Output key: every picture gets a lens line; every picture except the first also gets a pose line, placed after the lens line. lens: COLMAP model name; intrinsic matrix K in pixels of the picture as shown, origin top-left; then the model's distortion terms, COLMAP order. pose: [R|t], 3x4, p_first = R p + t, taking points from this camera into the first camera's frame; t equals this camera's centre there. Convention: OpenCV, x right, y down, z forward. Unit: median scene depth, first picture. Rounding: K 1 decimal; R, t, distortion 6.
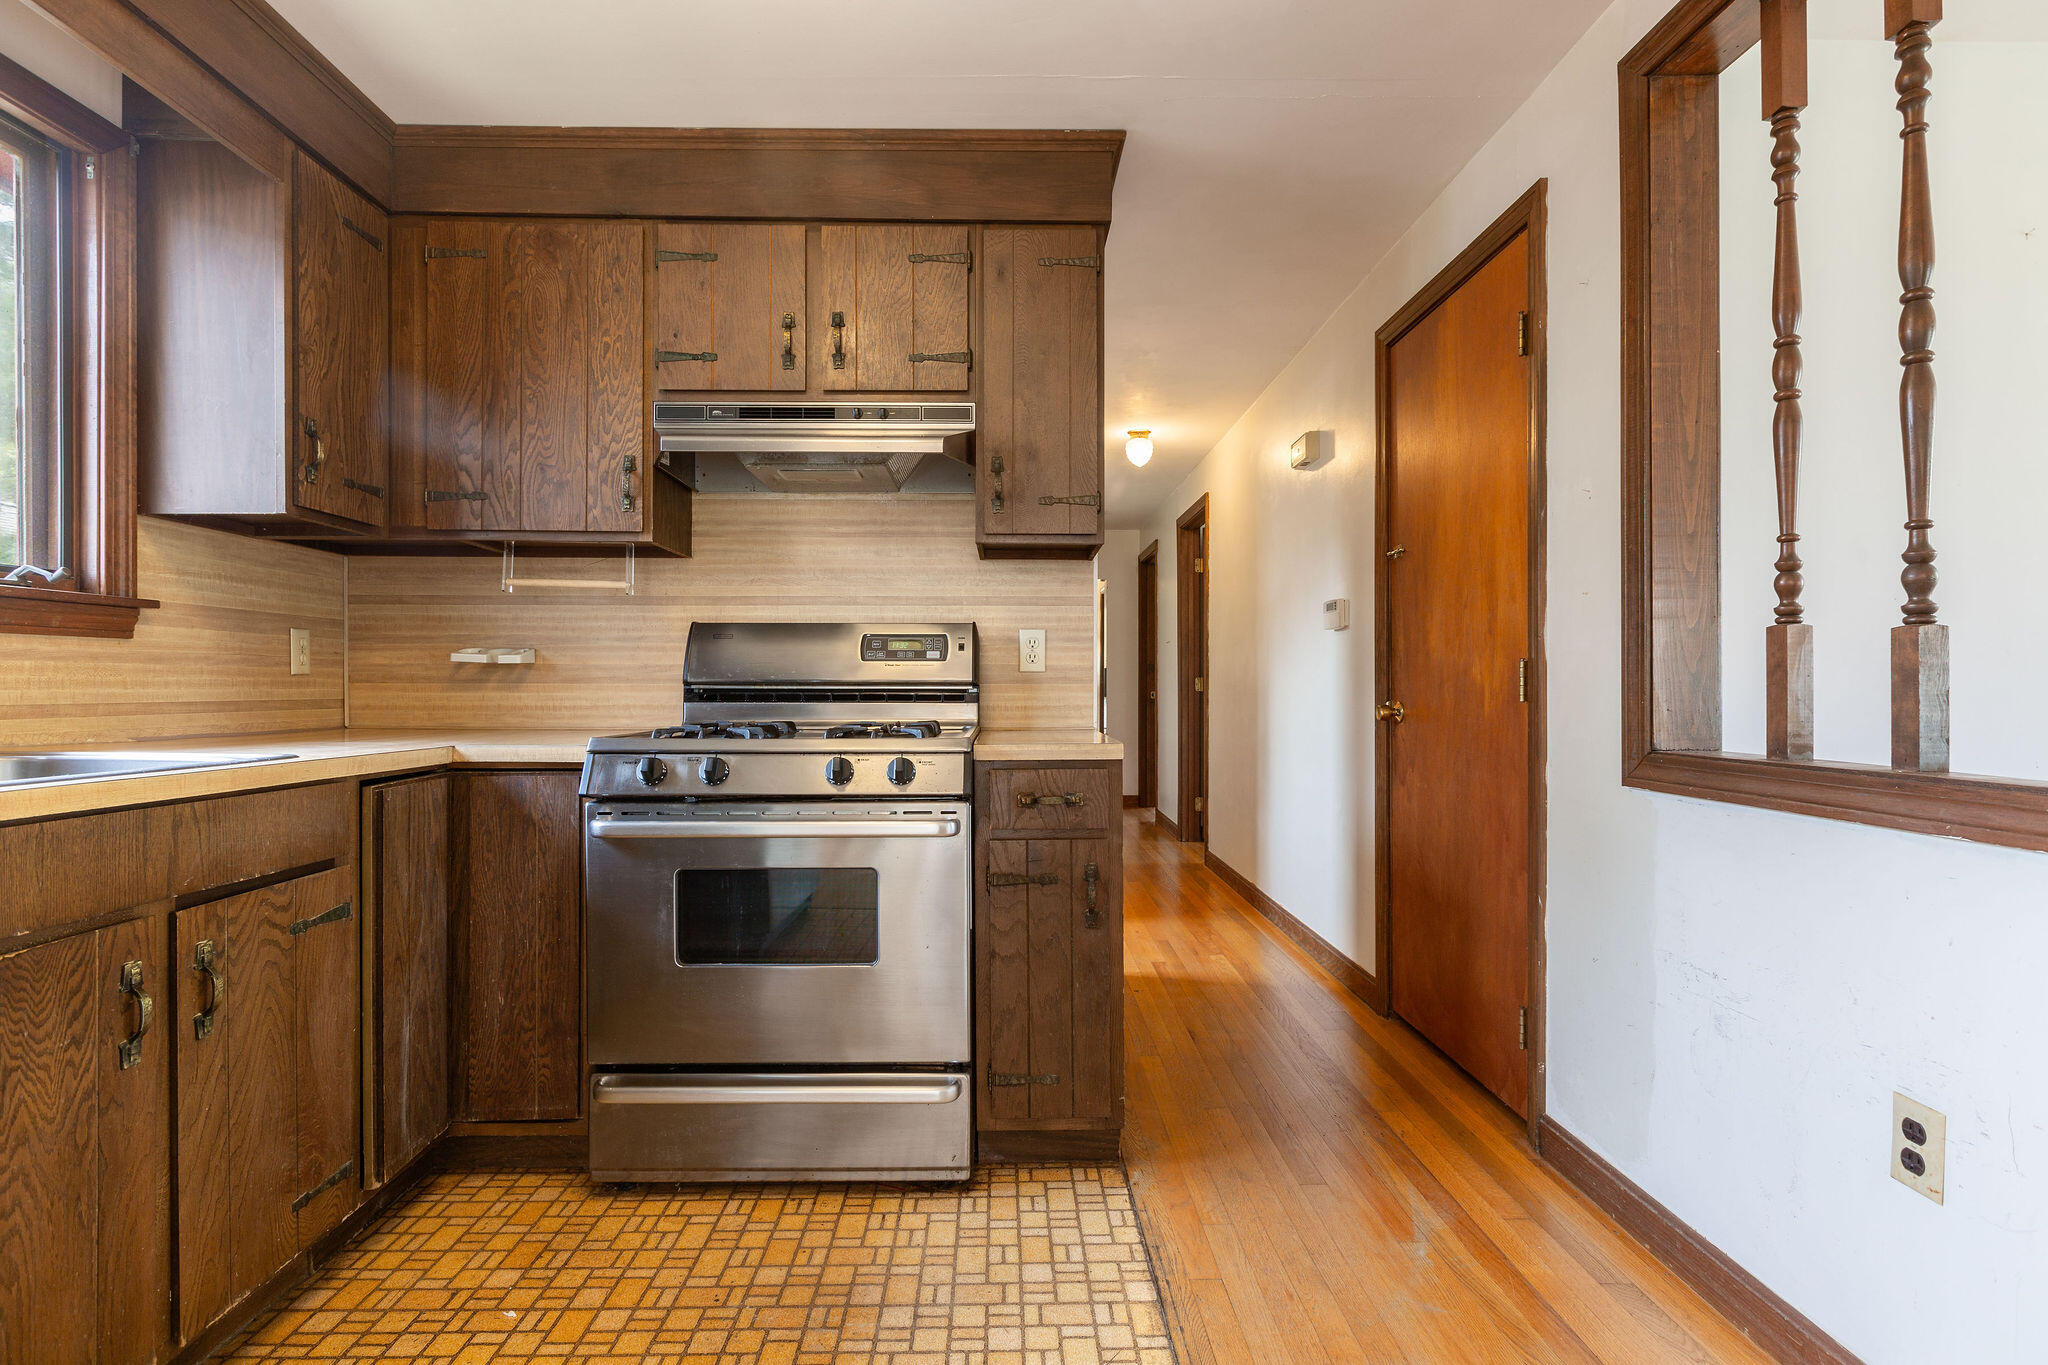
lens RADIAL K [[978.1, 0, 1015.1], [0, 978.1, 689.5], [0, 0, 1]] dist [-0.001436, -0.000257]
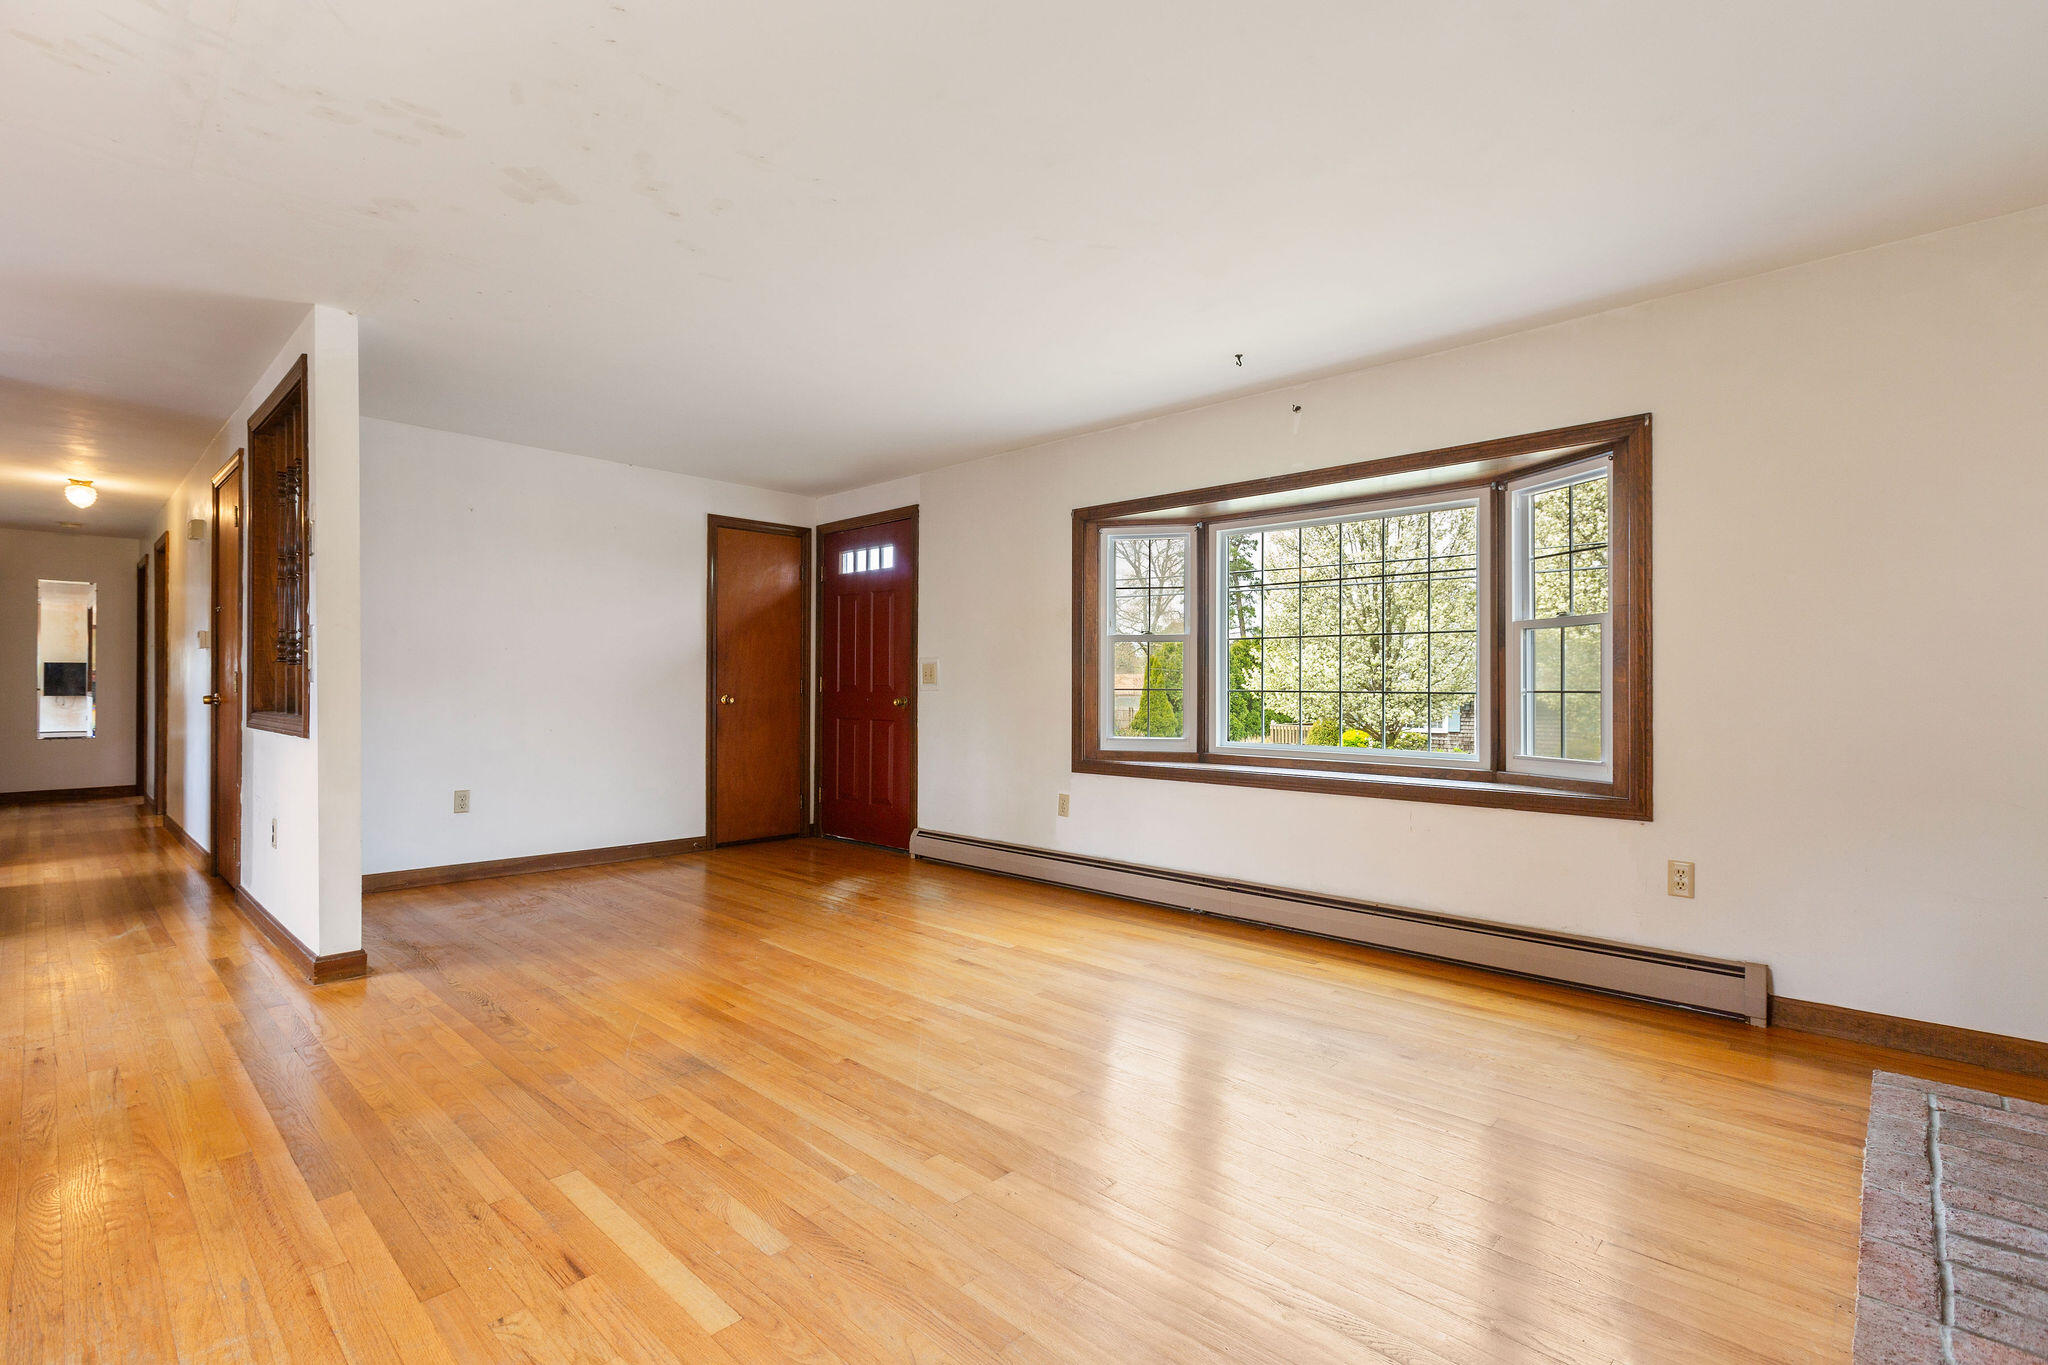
lens RADIAL K [[932.7, 0, 1017.4], [0, 932.7, 679.7], [0, 0, 1]] dist [-0.000209, -0.000223]
pose [[0.698700, 0.005550, 0.715393, 0.257244], [0.000388, 0.999967, -0.008137, 0.002383], [-0.715414, 0.005963, 0.698675, -1.576663]]
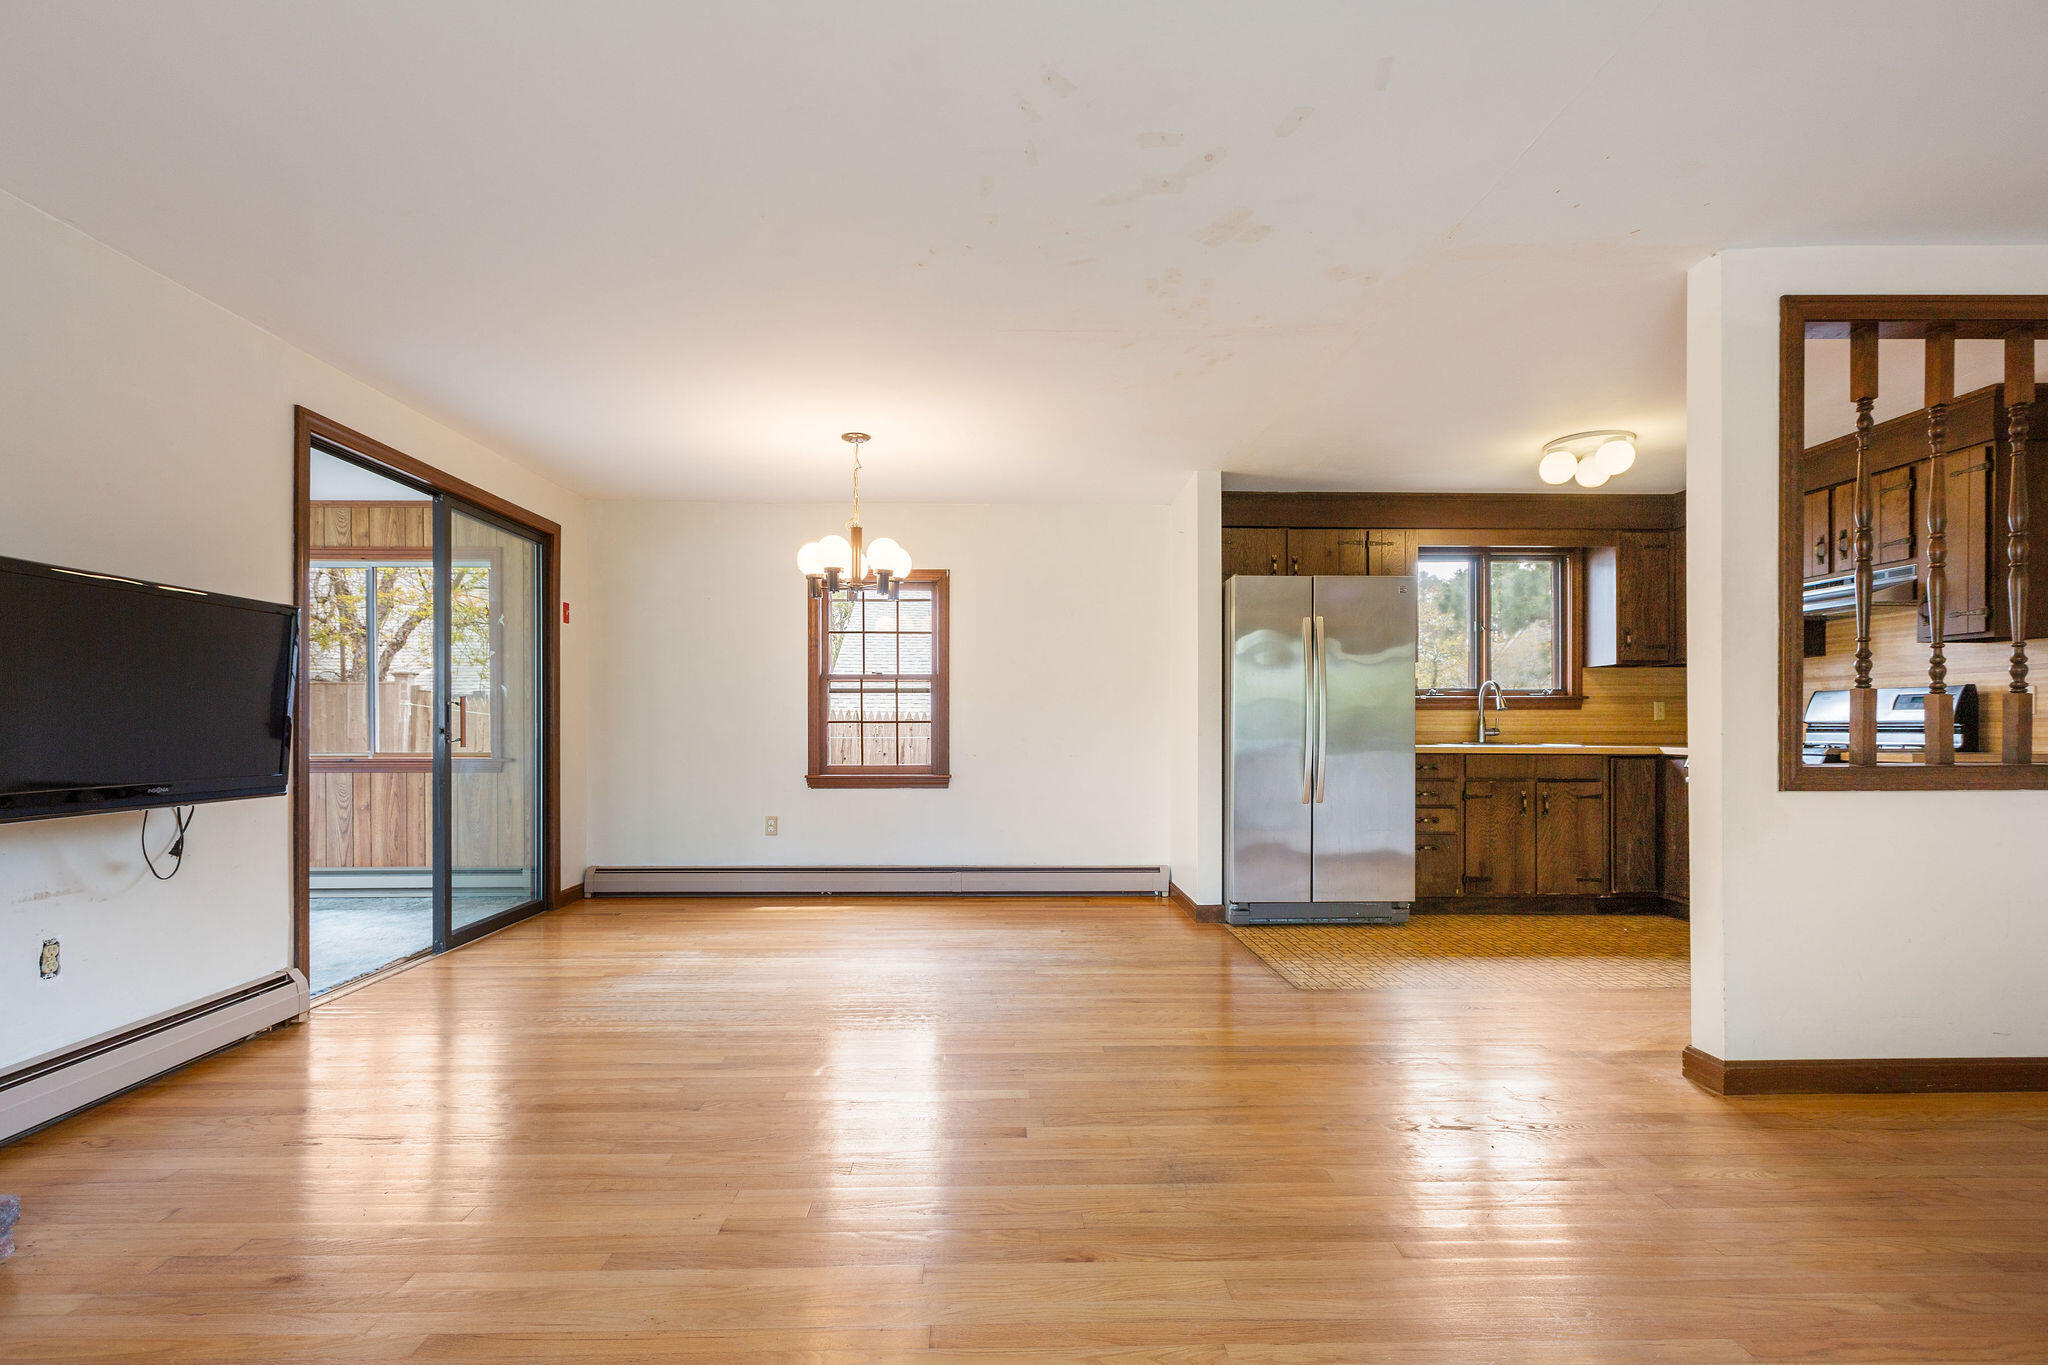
lens RADIAL K [[936.7, 0, 1008.3], [0, 936.7, 728.2], [0, 0, 1]] dist [-0.001544, -0.000155]
pose [[0.003361, 0.000621, -0.999994, 1.745071], [-0.002545, 0.999997, 0.000612, 0.007751], [0.999991, 0.002543, 0.003363, -0.686499]]
